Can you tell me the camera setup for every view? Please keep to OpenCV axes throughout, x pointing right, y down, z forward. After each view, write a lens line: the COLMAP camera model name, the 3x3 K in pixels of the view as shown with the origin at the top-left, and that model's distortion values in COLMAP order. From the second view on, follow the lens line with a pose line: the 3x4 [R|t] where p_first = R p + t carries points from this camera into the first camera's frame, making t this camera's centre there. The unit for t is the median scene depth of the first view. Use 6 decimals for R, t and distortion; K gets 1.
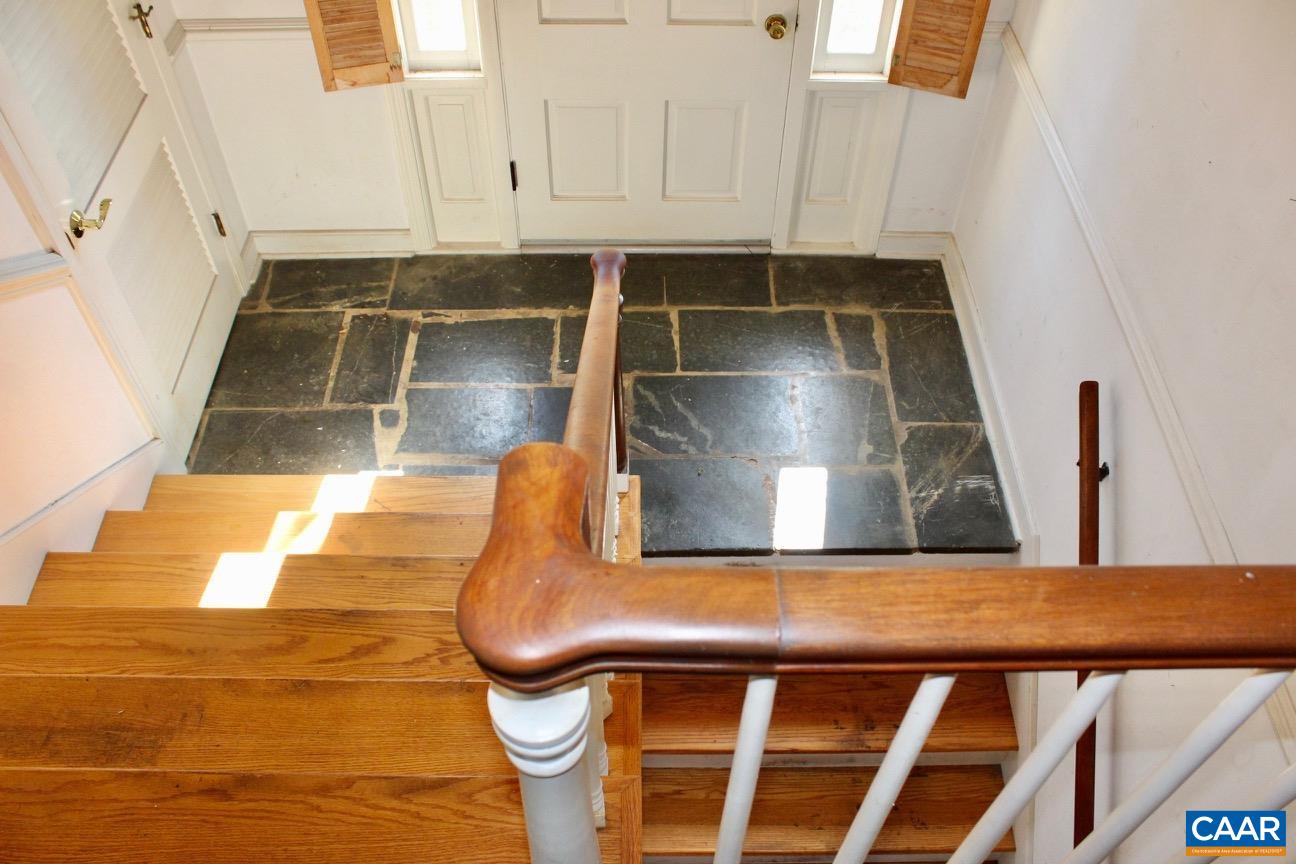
lens RADIAL K [[1078.9, 0, 646.3], [0, 1078.9, 436.4], [0, 0, 1]] dist [-0.162944, 0.131082]
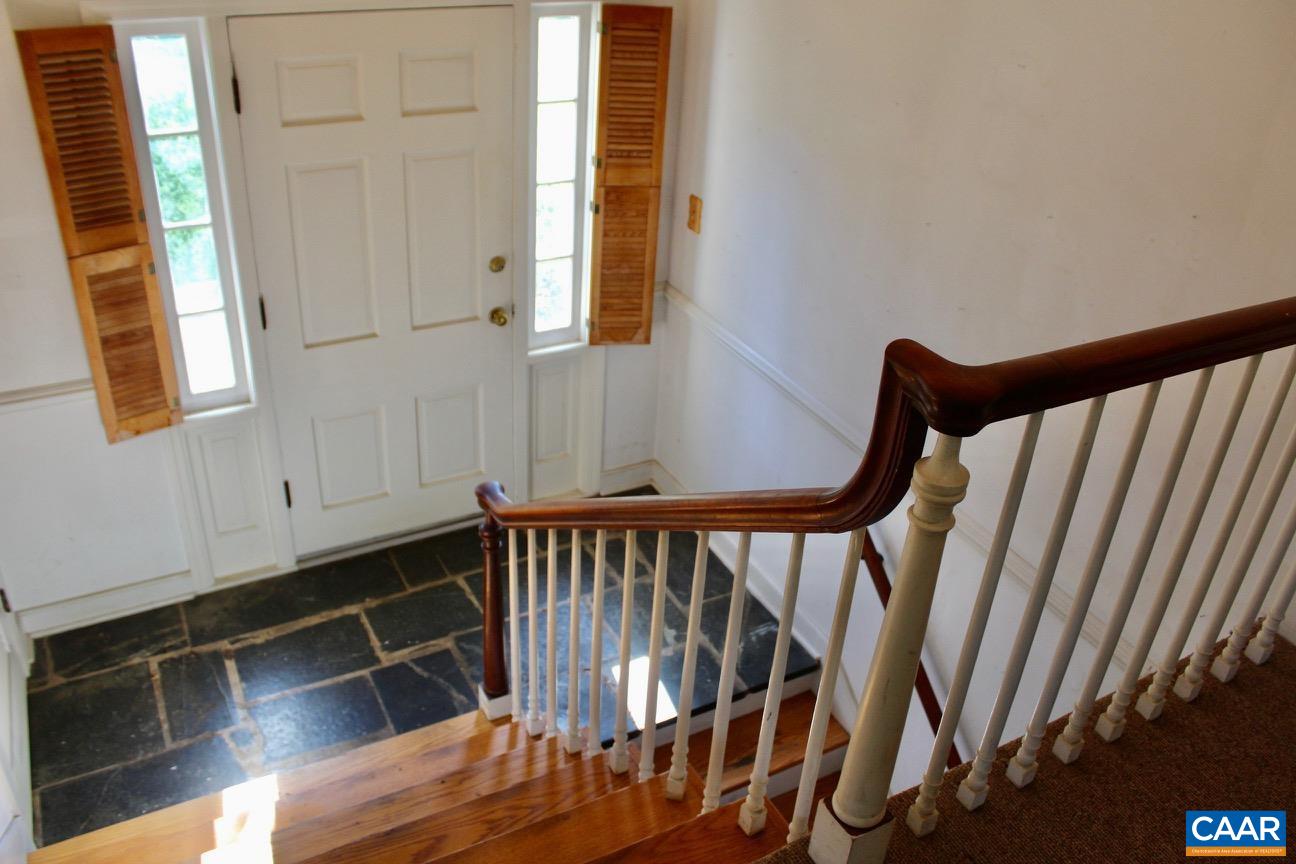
lens RADIAL K [[1078.9, 0, 648.4], [0, 1078.9, 430.4], [0, 0, 1]] dist [-0.162944, 0.131082]
pose [[0.878679, -0.203976, 0.431644, -0.253618], [0.335997, 0.906520, -0.255592, 0.094337], [-0.339159, 0.369614, 0.865076, -0.077496]]
